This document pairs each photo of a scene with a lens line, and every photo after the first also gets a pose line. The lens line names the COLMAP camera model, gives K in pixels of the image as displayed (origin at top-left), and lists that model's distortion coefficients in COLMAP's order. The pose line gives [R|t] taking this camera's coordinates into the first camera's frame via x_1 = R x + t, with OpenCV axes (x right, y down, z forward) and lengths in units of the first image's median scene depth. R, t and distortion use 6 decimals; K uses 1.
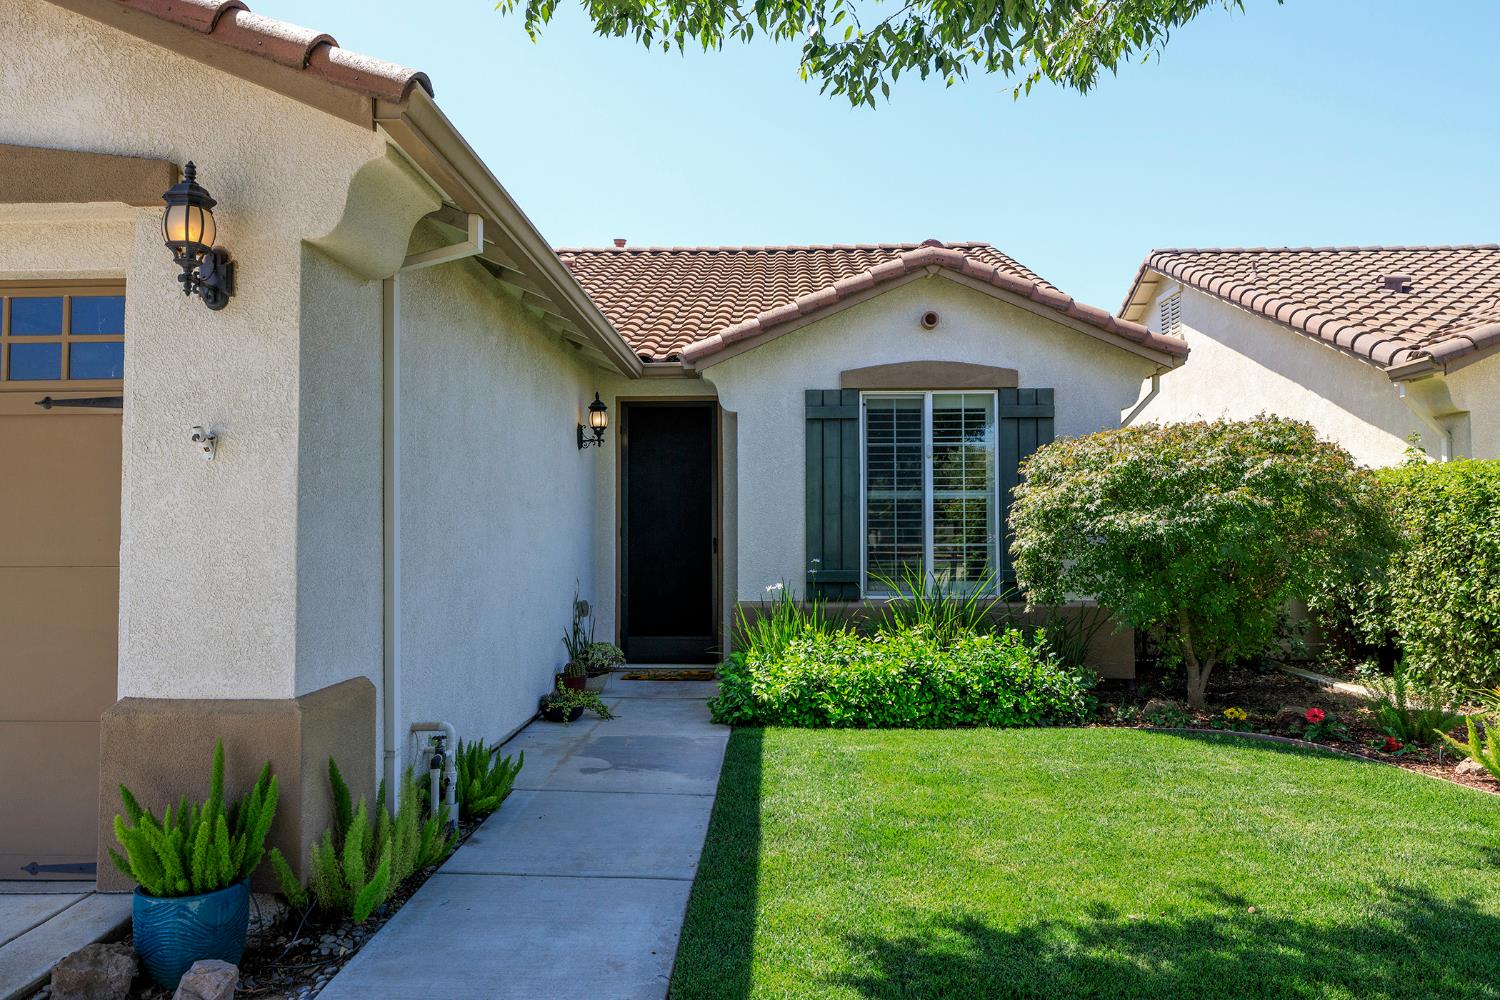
lens RADIAL K [[1035.5, 0, 747.9], [0, 1035.5, 491.0], [0, 0, 1]] dist [-0.004754, 0.003601]
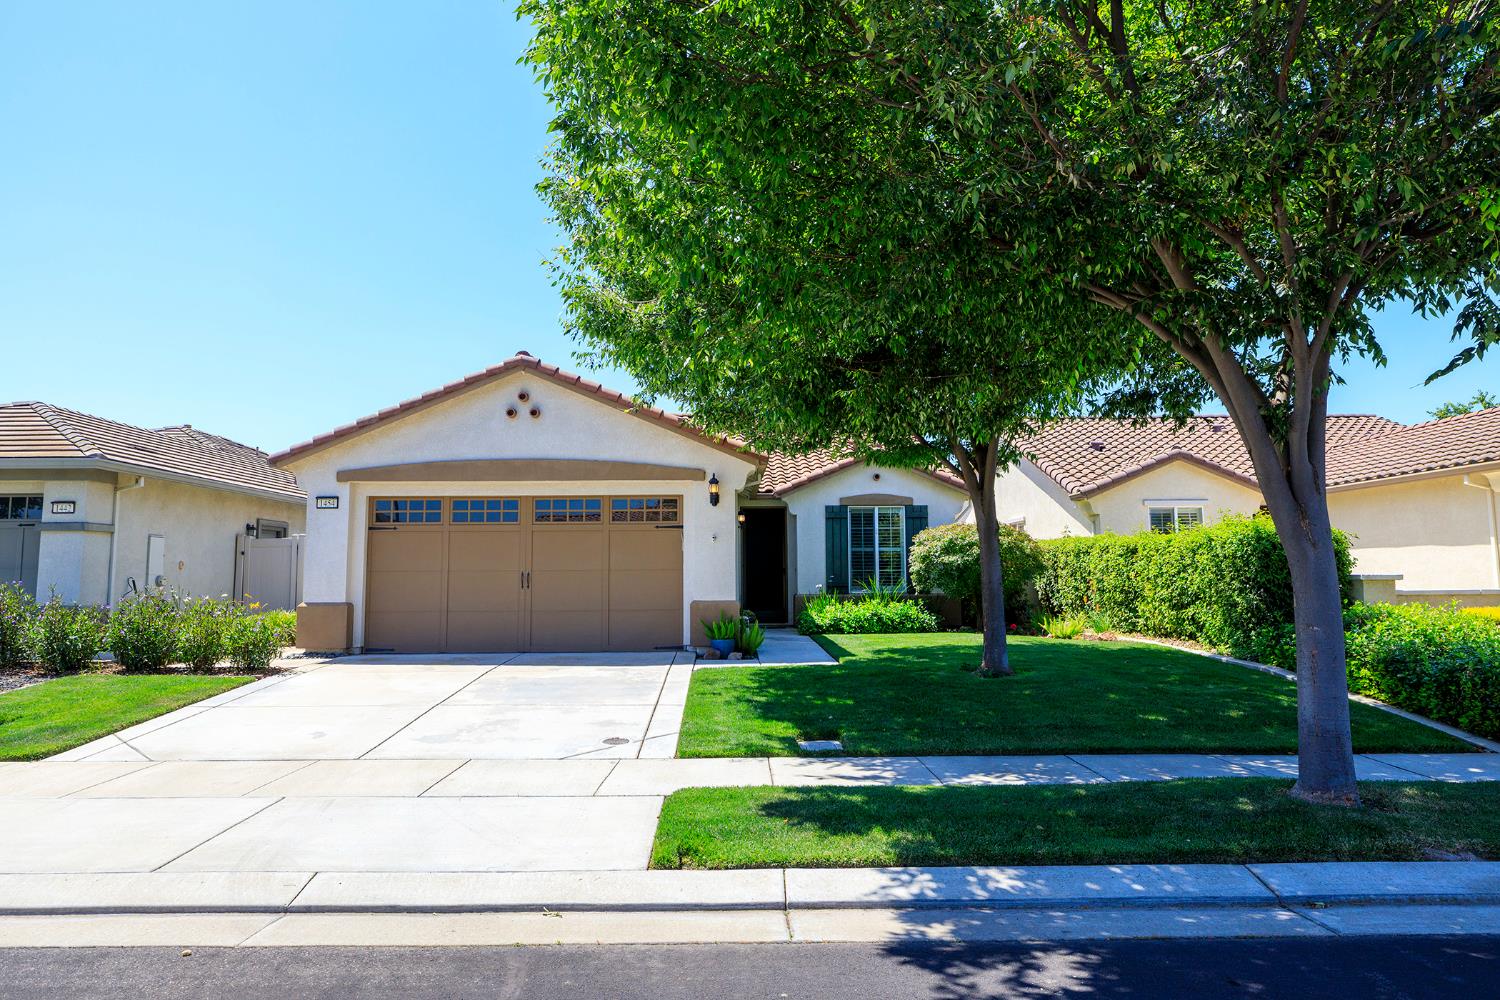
lens RADIAL K [[883.2, 0, 746.5], [0, 883.2, 494.3], [0, 0, 1]] dist [-0.009603, -0.001047]
pose [[0.998600, 0.003544, 0.052772, -0.276022], [-0.000792, 0.998642, -0.052084, -0.019528], [-0.052884, 0.051970, 0.997247, -1.211190]]
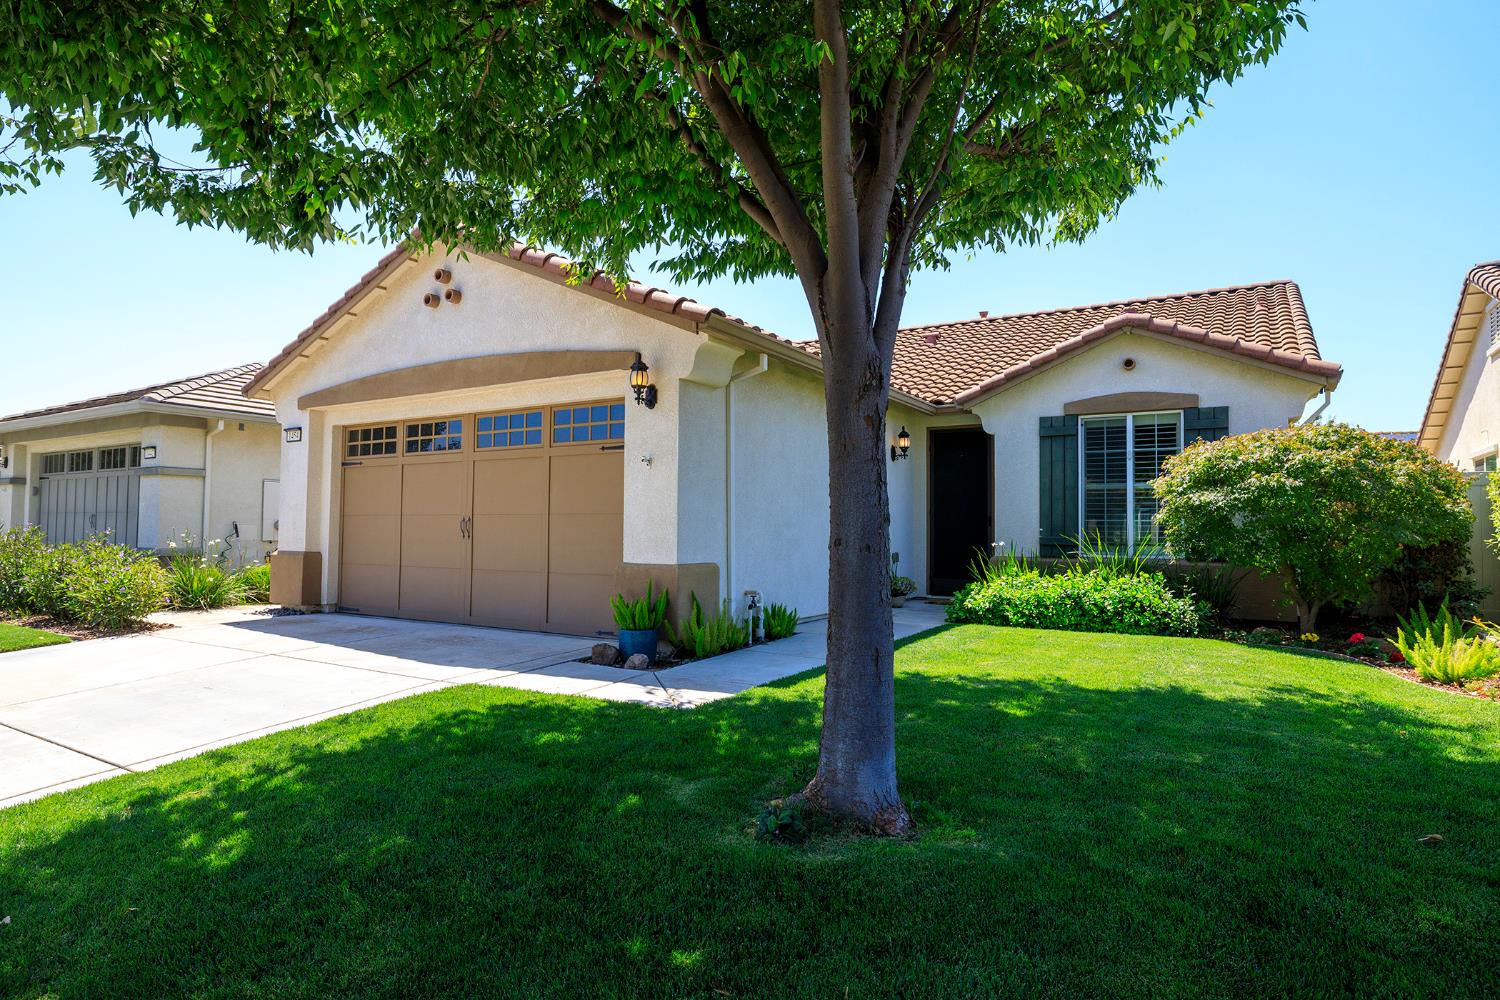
lens RADIAL K [[825.9, 0, 741.1], [0, 825.9, 500.9], [0, 0, 1]] dist [-0.024959, 0.000168]
pose [[0.867474, -0.006337, -0.497443, 0.318942], [0.008060, 0.999967, 0.001316, 0.022193], [0.497418, -0.005151, 0.867496, -0.299003]]
